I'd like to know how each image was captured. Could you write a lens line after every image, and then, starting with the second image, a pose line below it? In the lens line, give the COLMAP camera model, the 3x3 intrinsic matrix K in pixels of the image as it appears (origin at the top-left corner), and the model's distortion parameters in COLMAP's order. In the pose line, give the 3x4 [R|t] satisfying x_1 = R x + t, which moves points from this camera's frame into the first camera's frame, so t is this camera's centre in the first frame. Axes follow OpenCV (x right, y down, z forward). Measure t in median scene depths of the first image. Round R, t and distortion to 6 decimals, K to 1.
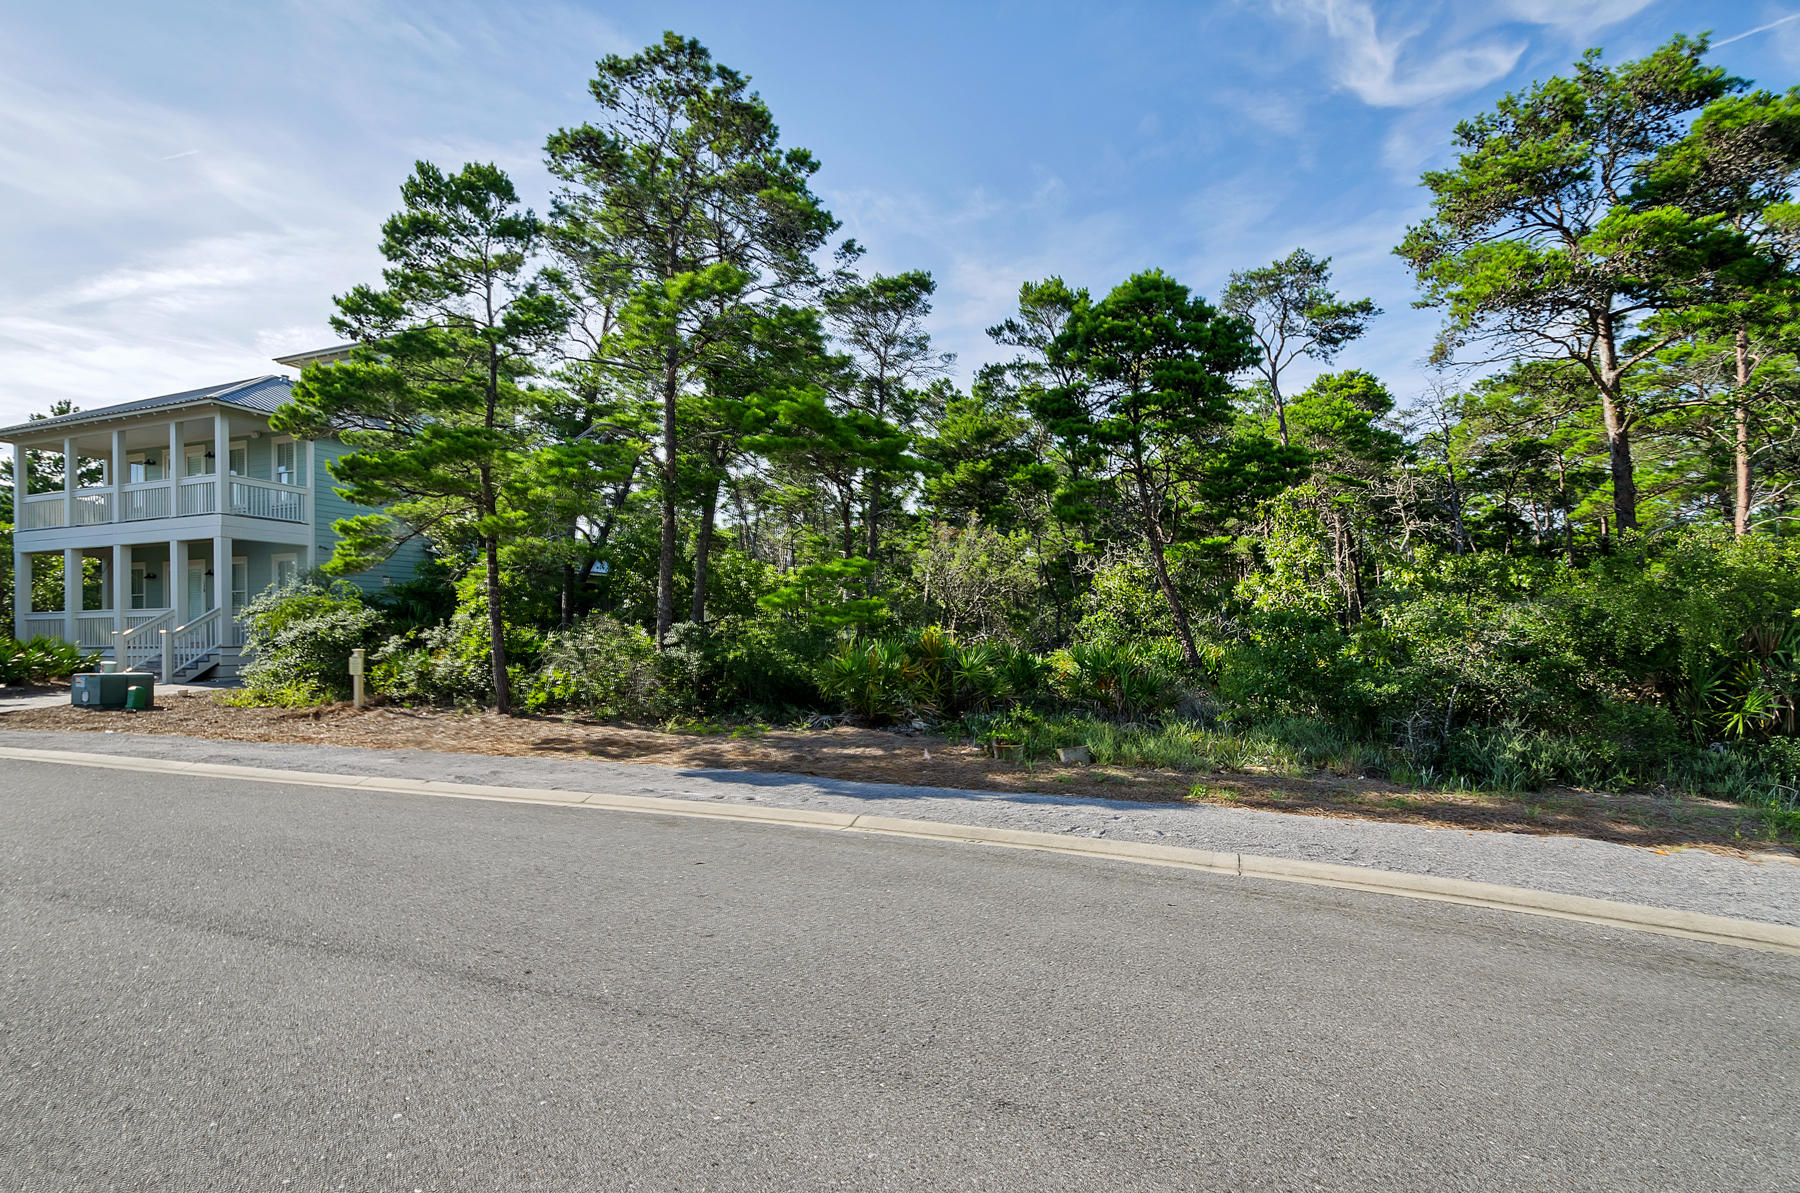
lens RADIAL K [[836.6, 0, 899.2], [0, 836.6, 607.9], [0, 0, 1]] dist [0.001856, 0.000143]
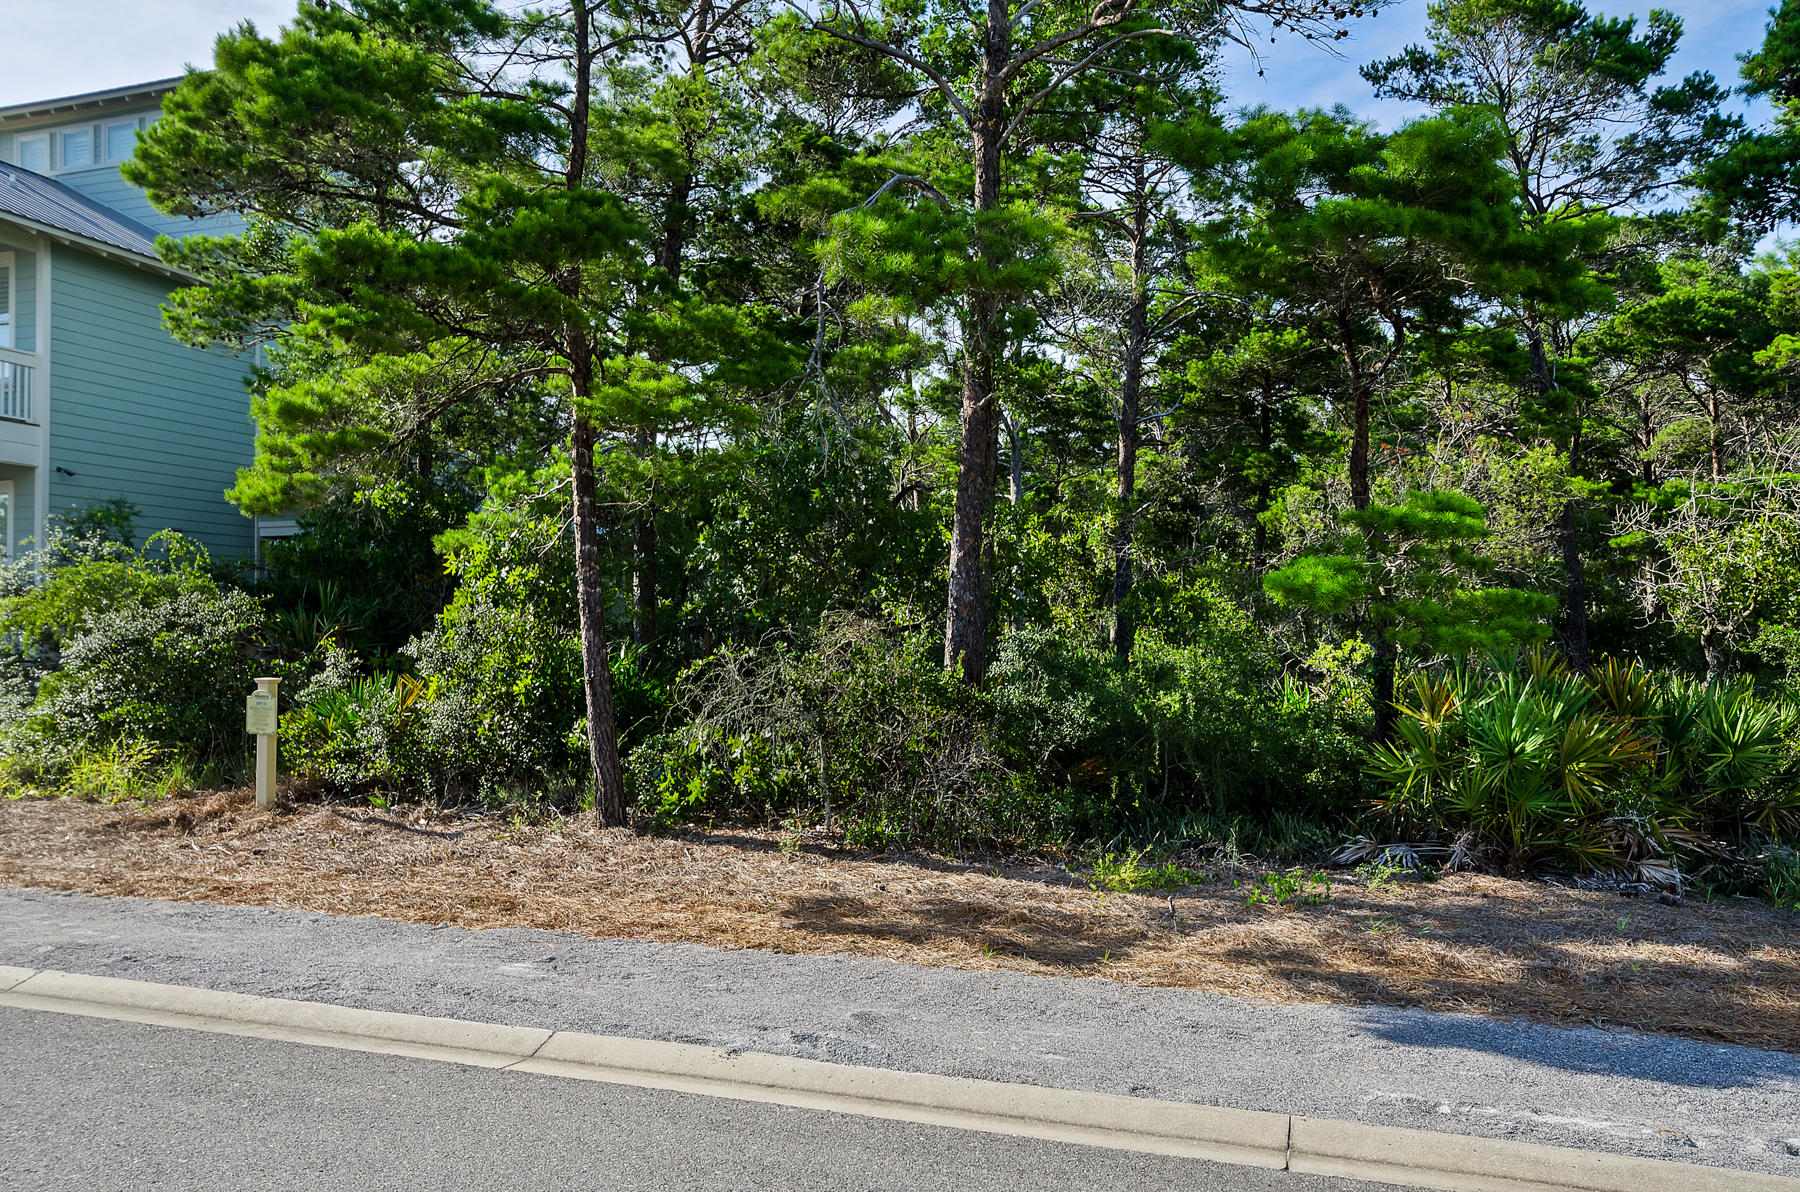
lens RADIAL K [[1382.9, 0, 900.6], [0, 1382.9, 591.9], [0, 0, 1]] dist [0.029200, 0.002137]
pose [[0.999900, 0.012074, 0.007392, -0.303539], [-0.012024, 0.999905, -0.006769, 0.003253], [-0.007473, 0.006679, 0.999950, 0.230874]]
